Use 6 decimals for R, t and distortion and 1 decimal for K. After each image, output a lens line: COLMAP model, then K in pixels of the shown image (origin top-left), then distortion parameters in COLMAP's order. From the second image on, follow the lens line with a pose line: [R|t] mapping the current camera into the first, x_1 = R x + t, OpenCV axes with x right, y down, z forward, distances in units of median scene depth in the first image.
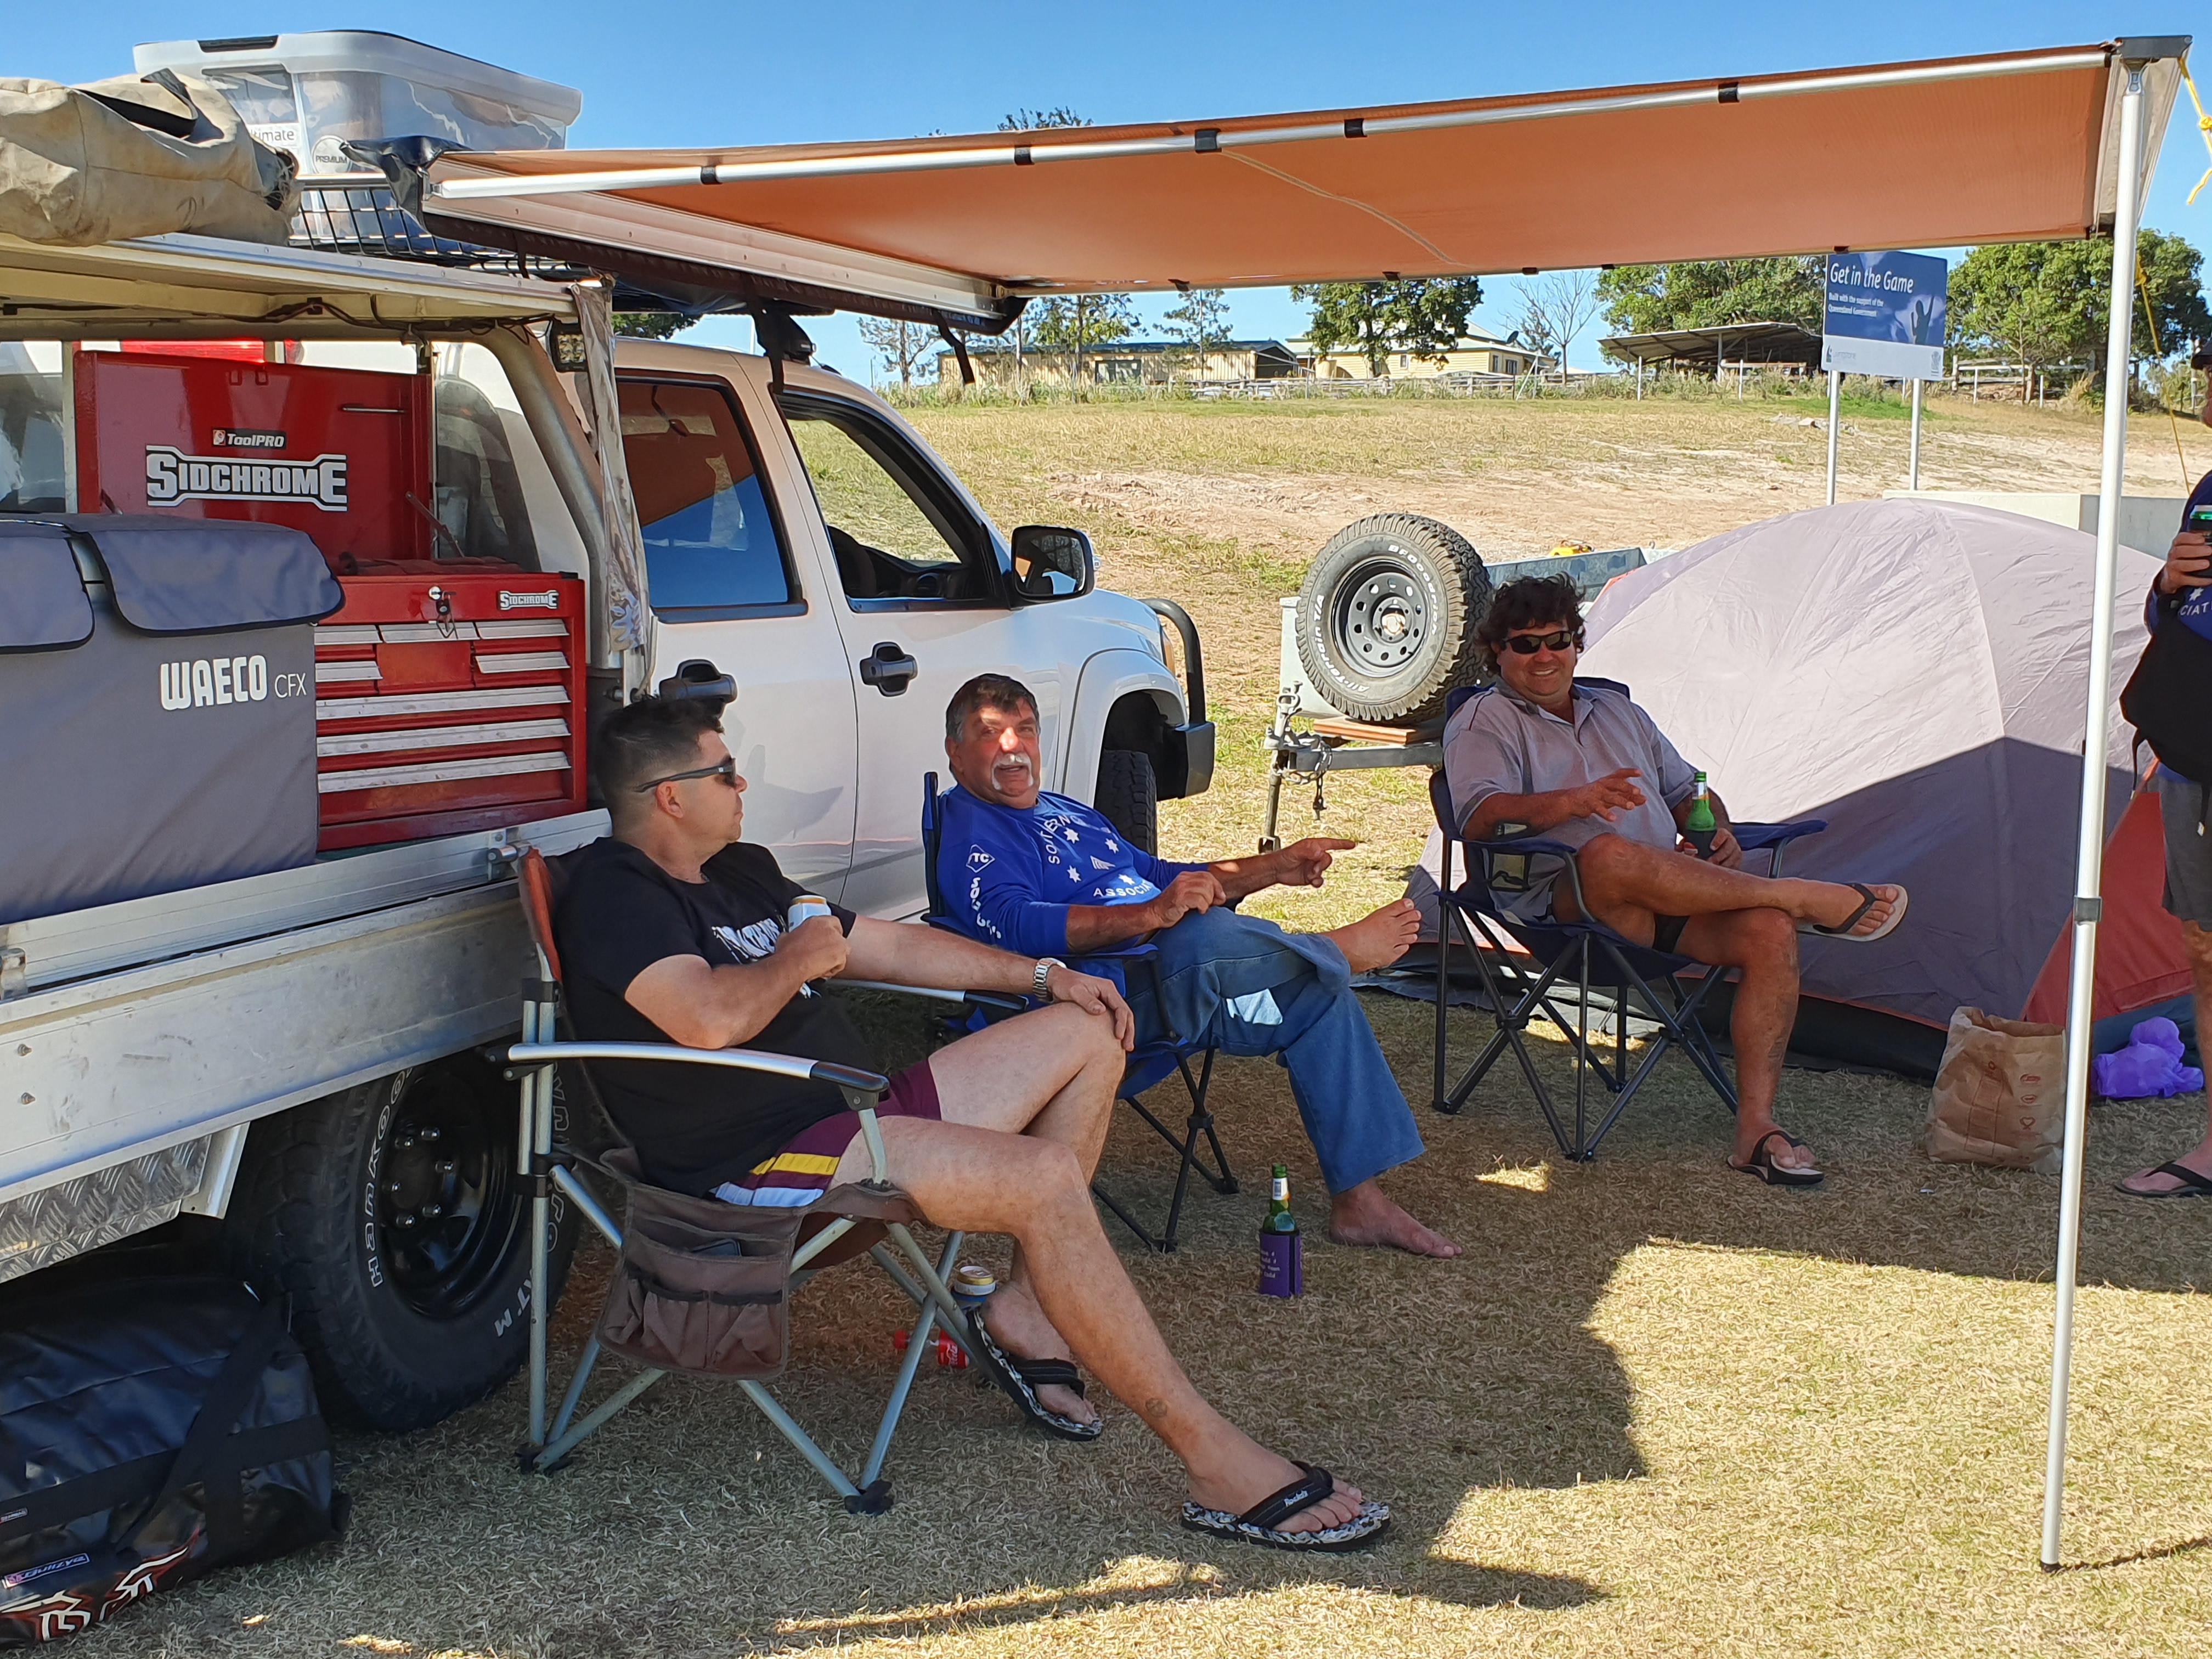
lens RADIAL K [[2470.6, 0, 1106.0], [0, 2470.6, 829.5], [0, 0, 1]] dist [0.271472, -0.862522]
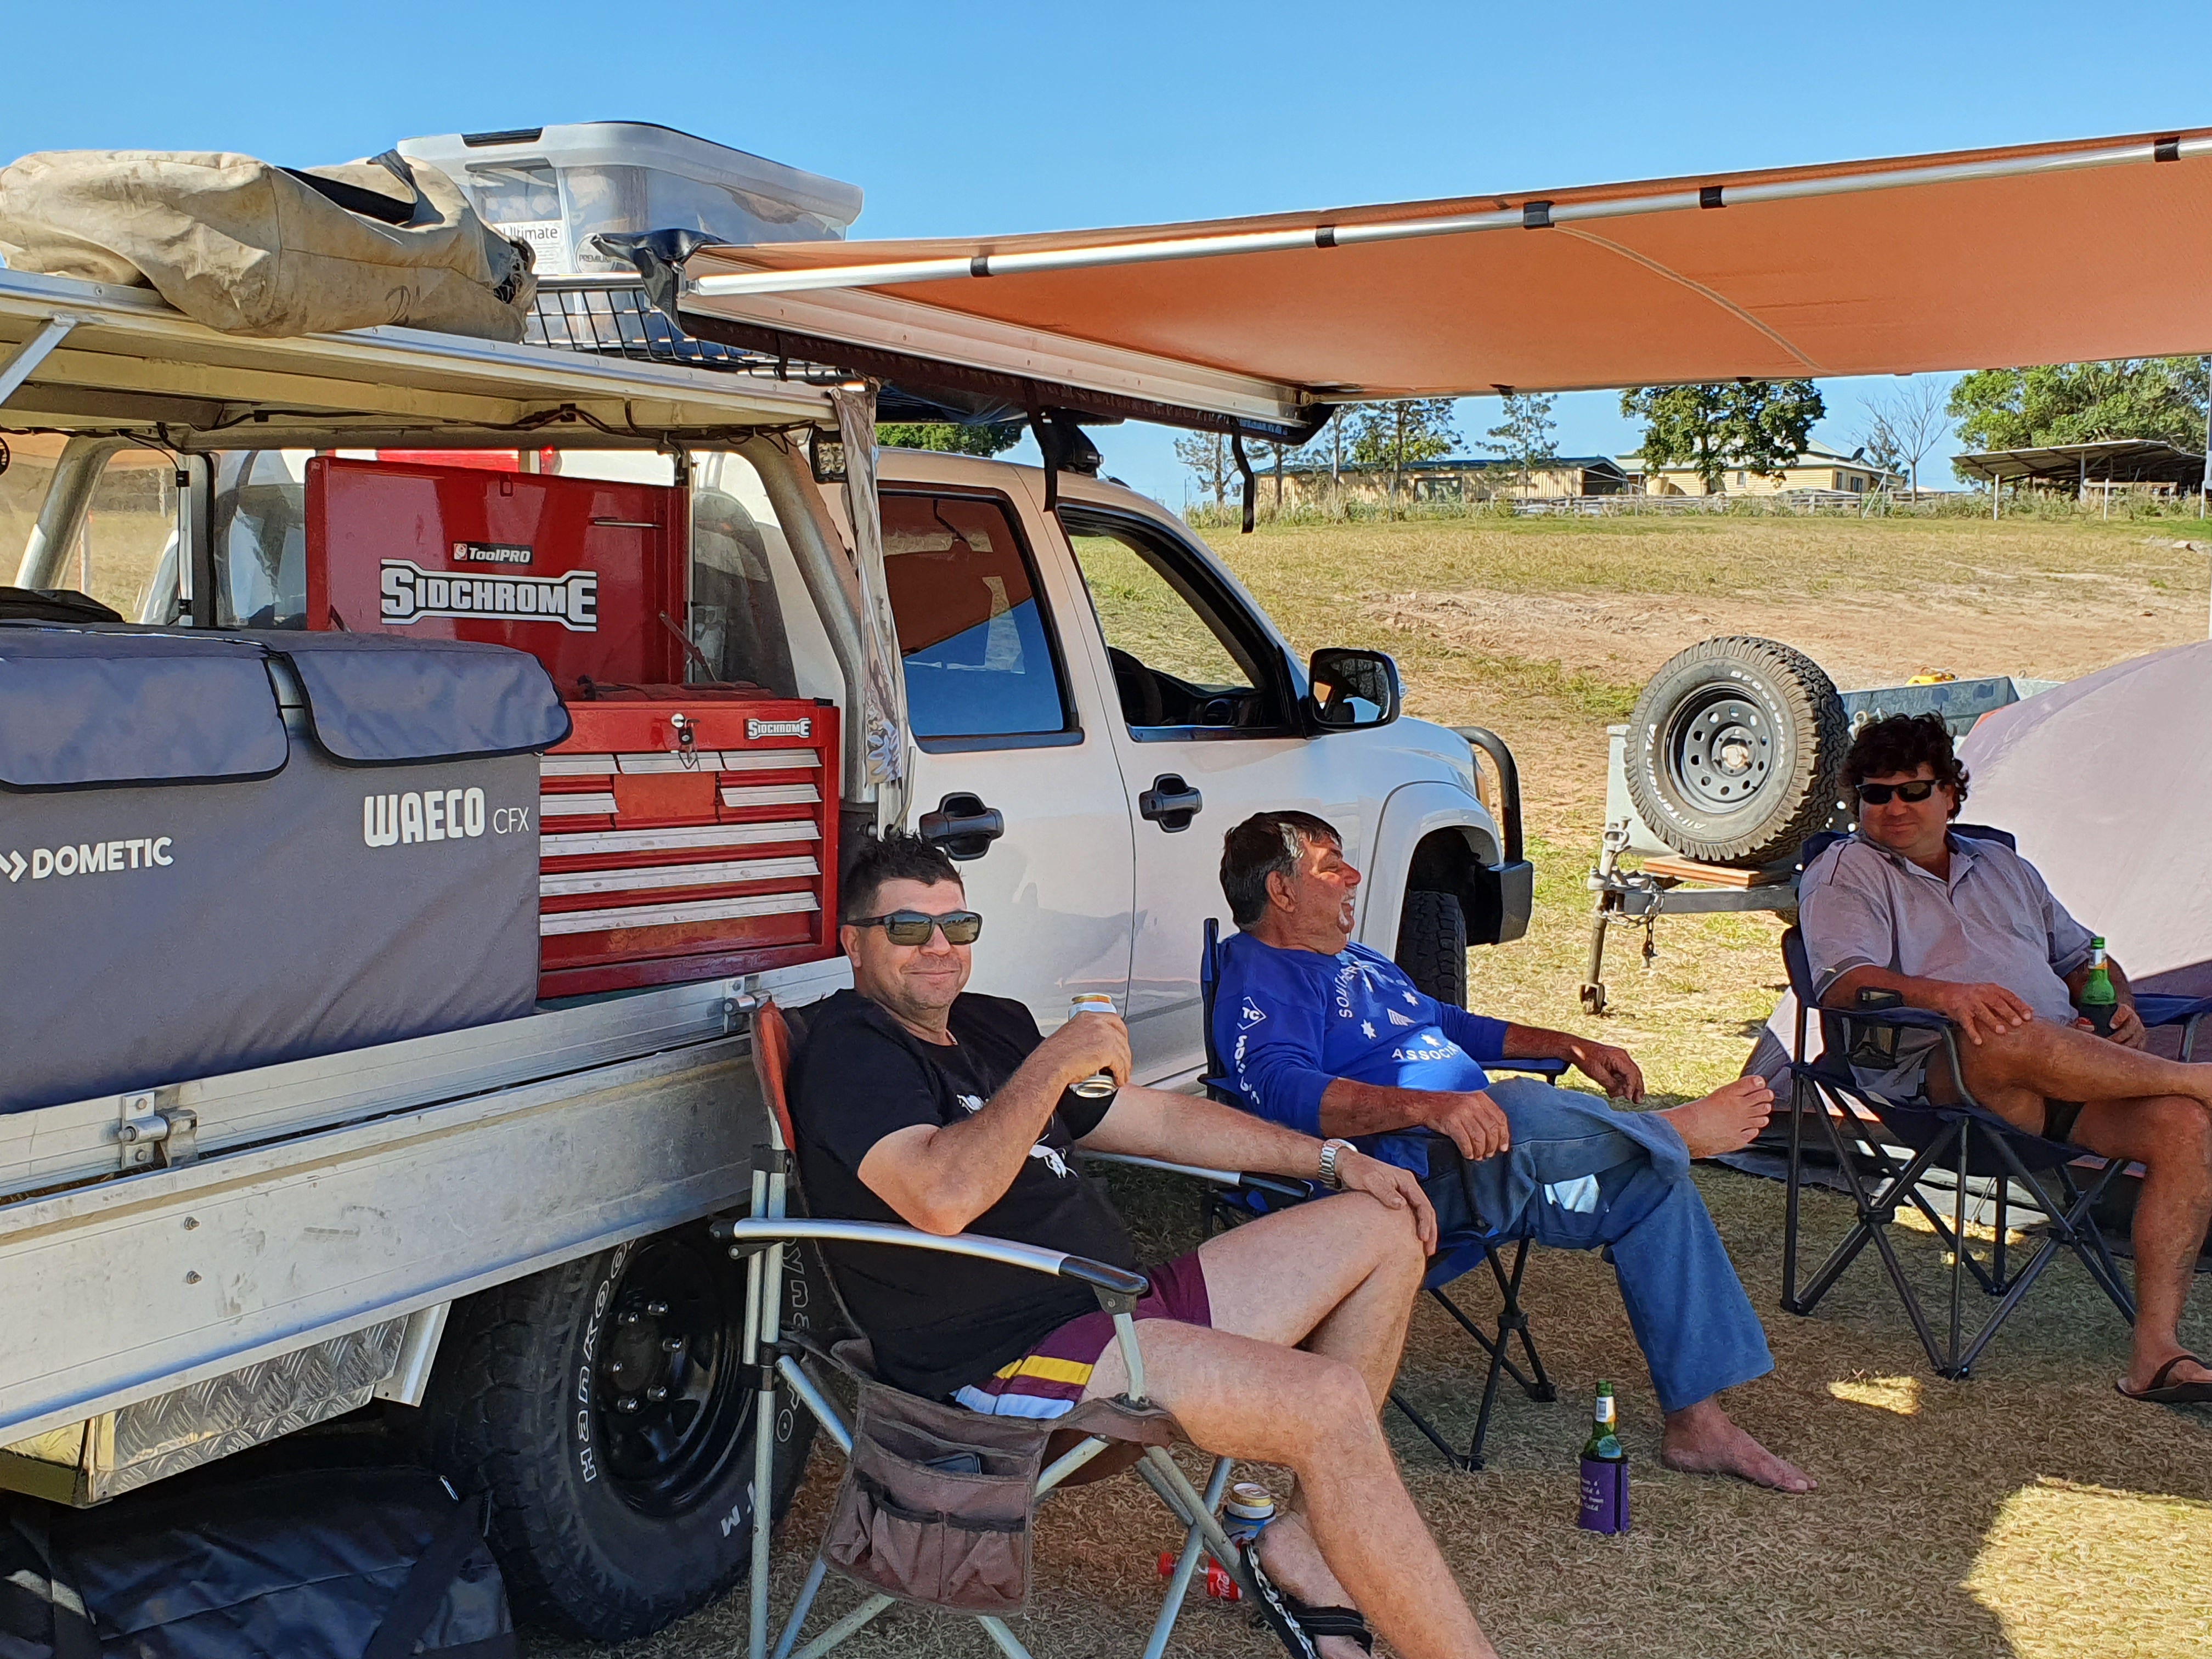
lens RADIAL K [[2470.6, 0, 1106.0], [0, 2470.6, 829.5], [0, 0, 1]] dist [0.271472, -0.862522]
pose [[0.991917, 0.017890, -0.125618, 0.004083], [-0.023792, 0.998675, -0.045641, -0.014708], [0.124635, 0.048261, 0.991028, 0.105151]]
